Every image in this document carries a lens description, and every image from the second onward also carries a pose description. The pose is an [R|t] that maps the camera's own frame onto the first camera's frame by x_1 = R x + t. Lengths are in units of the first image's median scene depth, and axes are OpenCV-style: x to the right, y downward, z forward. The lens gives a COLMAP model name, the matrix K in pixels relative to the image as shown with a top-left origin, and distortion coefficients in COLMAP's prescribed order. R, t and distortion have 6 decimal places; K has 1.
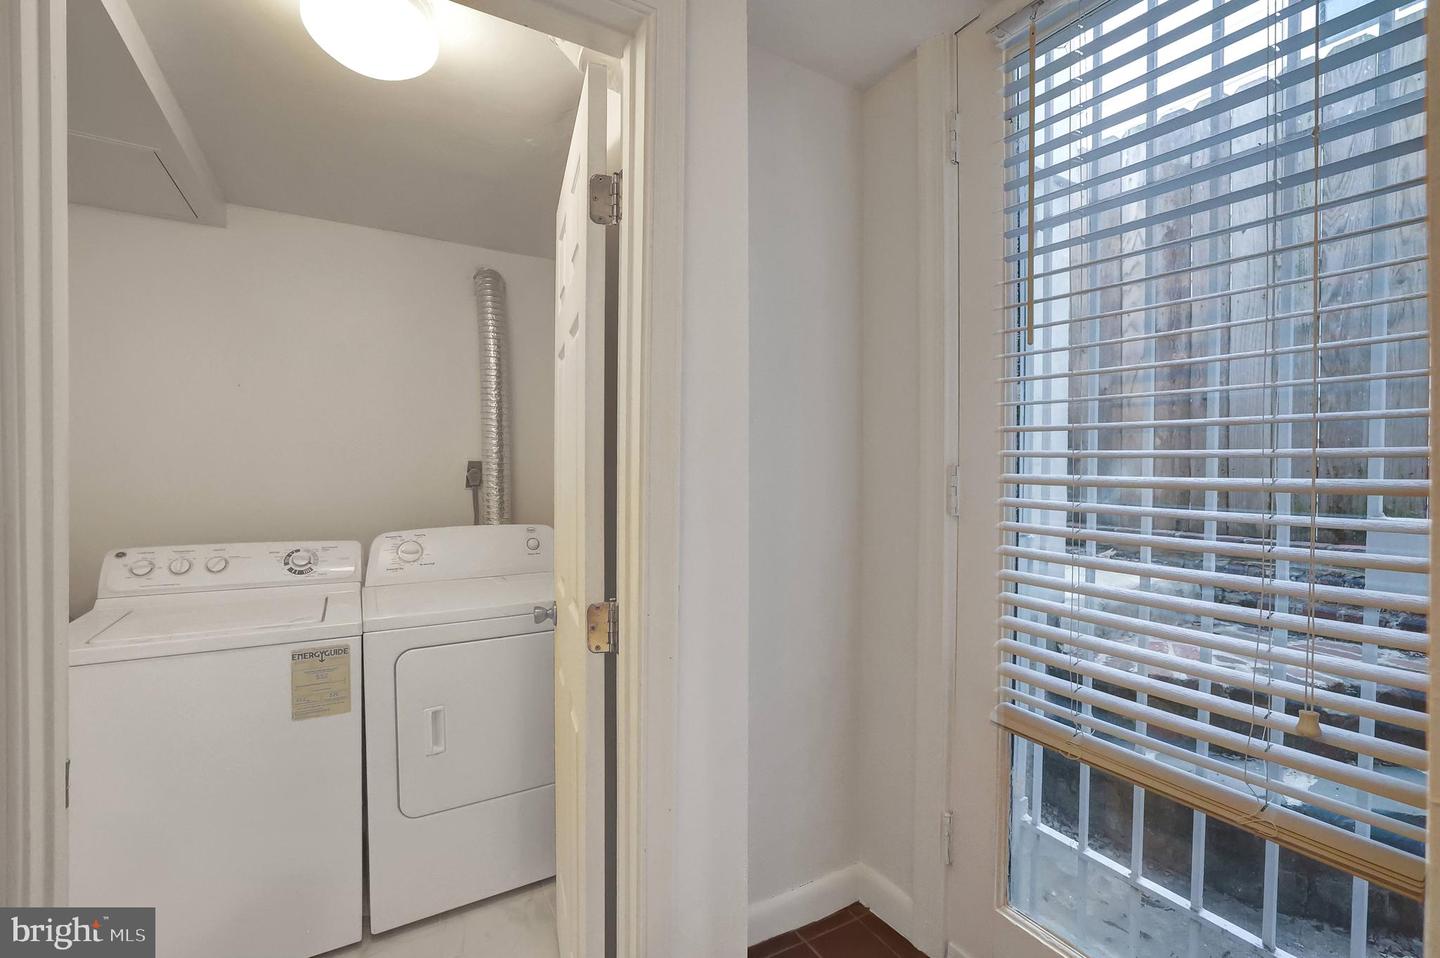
lens RADIAL K [[630.9, 0, 709.4], [0, 630.9, 477.2], [0, 0, 1]] dist [-0.020590, 0.000959]
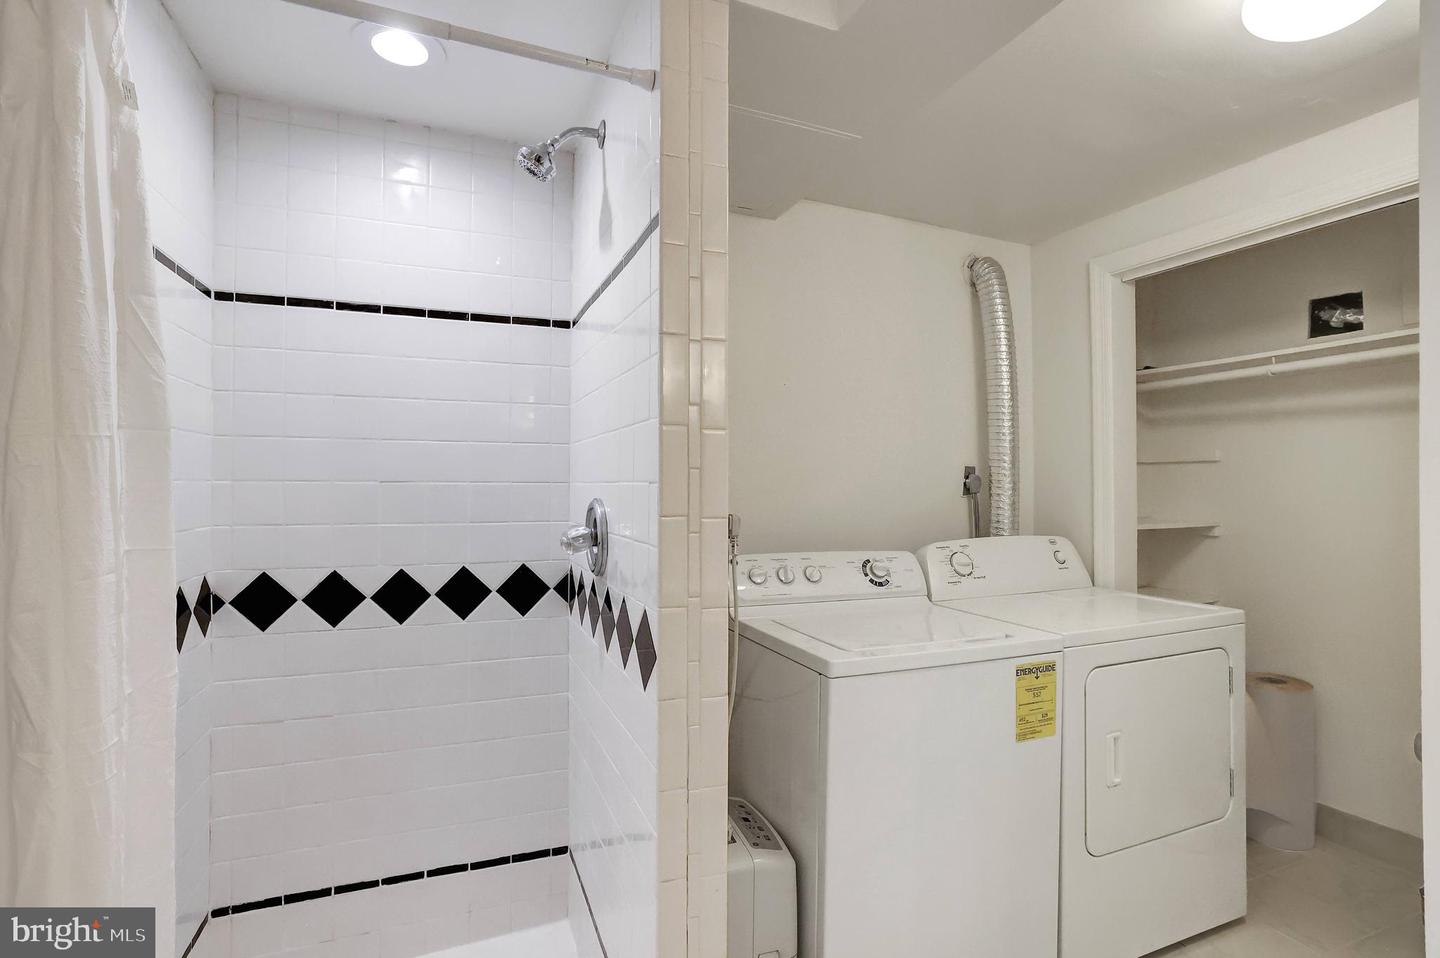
lens RADIAL K [[706.4, 0, 717.0], [0, 706.4, 482.1], [0, 0, 1]] dist [-0.002914, -0.000156]
pose [[0.996734, 0.007210, -0.080437, -0.842284], [-0.009009, 0.999717, -0.022014, 0.027183], [0.080255, 0.022667, 0.996517, -0.068188]]
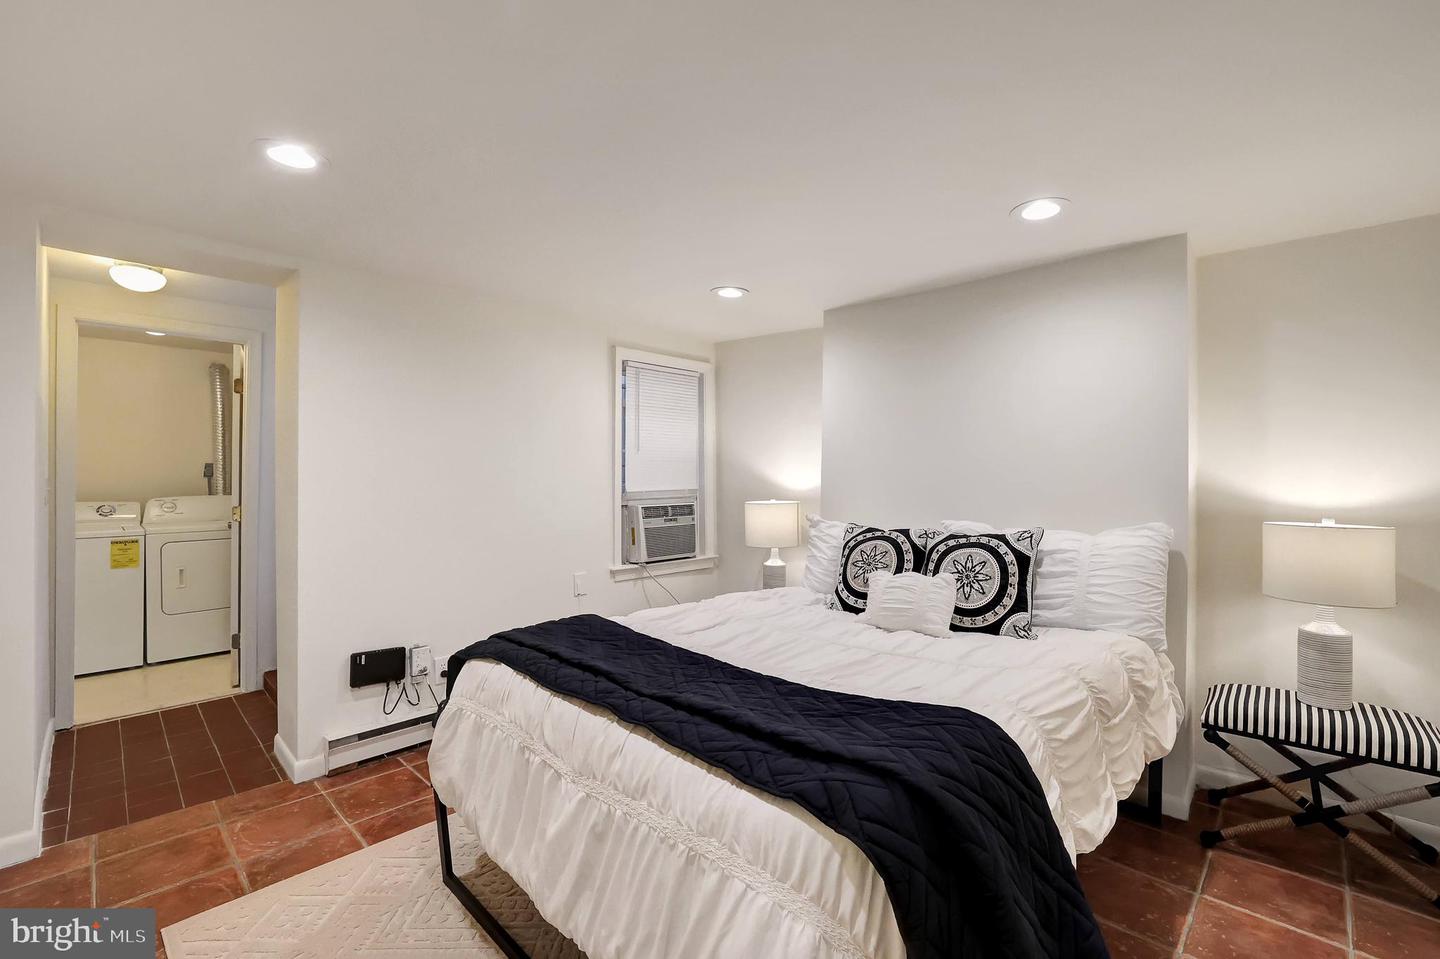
lens RADIAL K [[630.9, 0, 733.5], [0, 630.9, 476.0], [0, 0, 1]] dist [-0.020590, 0.000959]
pose [[0.957754, 0.002289, 0.287581, 0.799284], [-0.000571, 0.999981, -0.006061, 0.031271], [-0.287590, 0.005641, 0.957737, -1.666001]]
